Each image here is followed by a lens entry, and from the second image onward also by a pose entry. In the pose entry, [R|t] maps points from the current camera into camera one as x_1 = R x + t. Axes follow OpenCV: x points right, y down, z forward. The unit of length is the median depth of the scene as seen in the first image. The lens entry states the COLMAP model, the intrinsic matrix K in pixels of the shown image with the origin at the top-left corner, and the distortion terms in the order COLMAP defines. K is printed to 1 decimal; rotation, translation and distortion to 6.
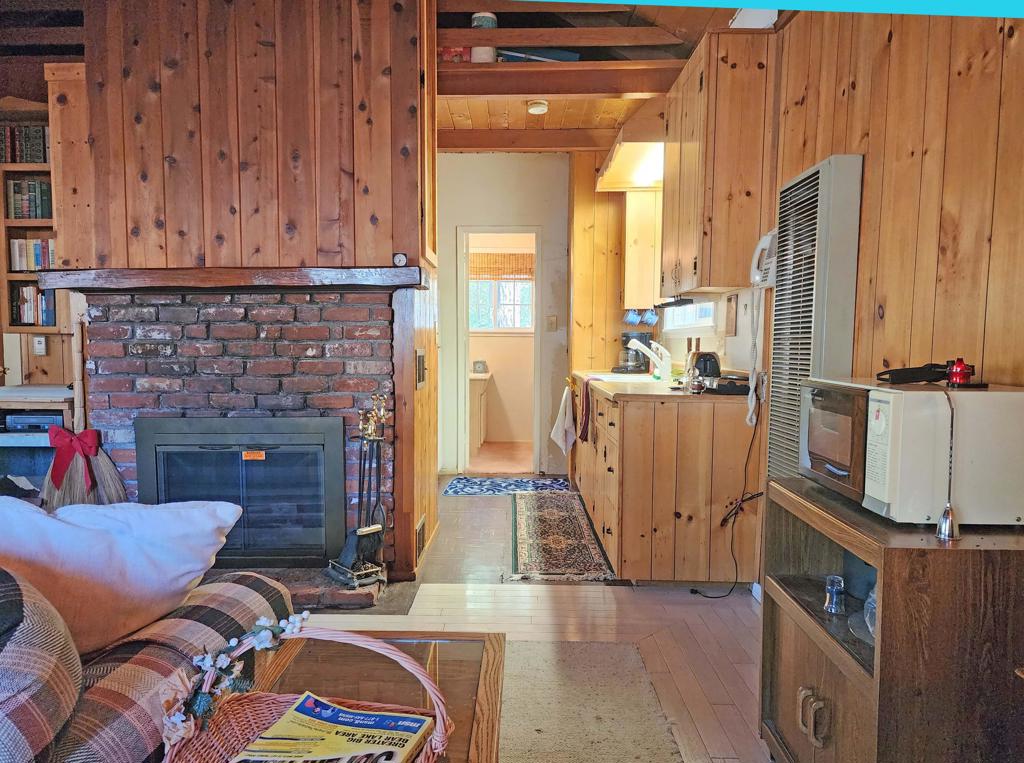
lens RADIAL K [[694.4, 0, 498.1], [0, 694.4, 384.4], [0, 0, 1]] dist [0.086514, -0.084885]
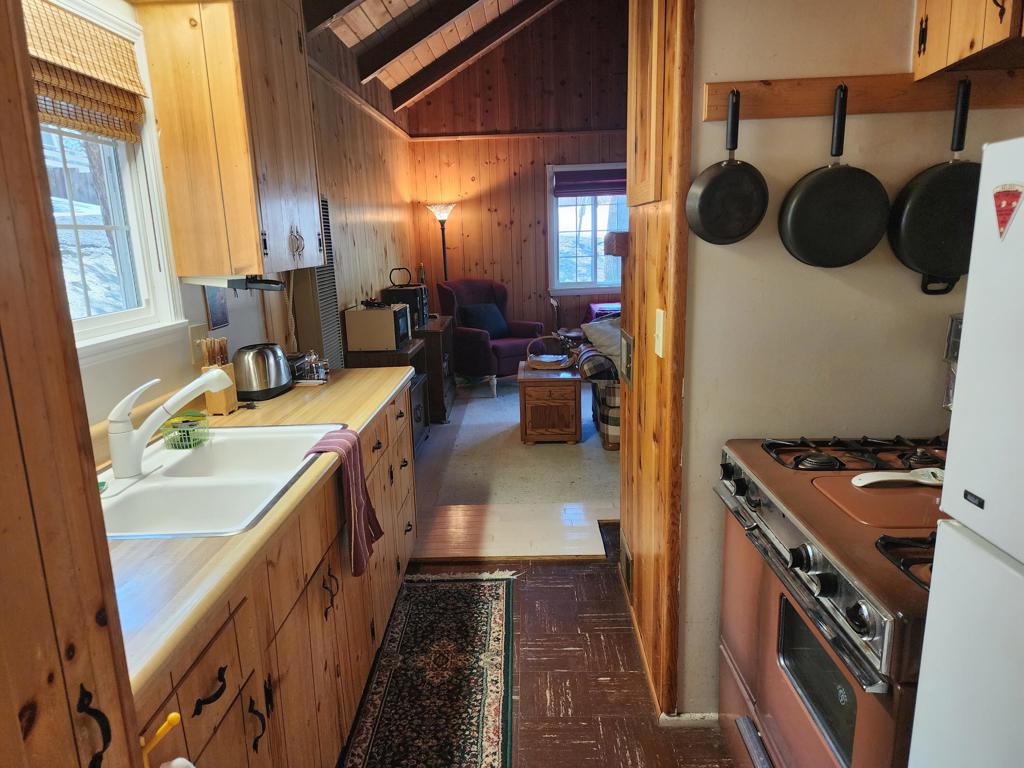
lens RADIAL K [[686.4, 0, 512.0], [0, 686.4, 384.0], [0, 0, 1]] dist [0.077074, -0.073002]
pose [[-0.999603, 0.025688, -0.011547, 0.022845], [0.021577, 0.962001, 0.272191, -0.207168], [0.018100, 0.271834, -0.962174, 1.703035]]
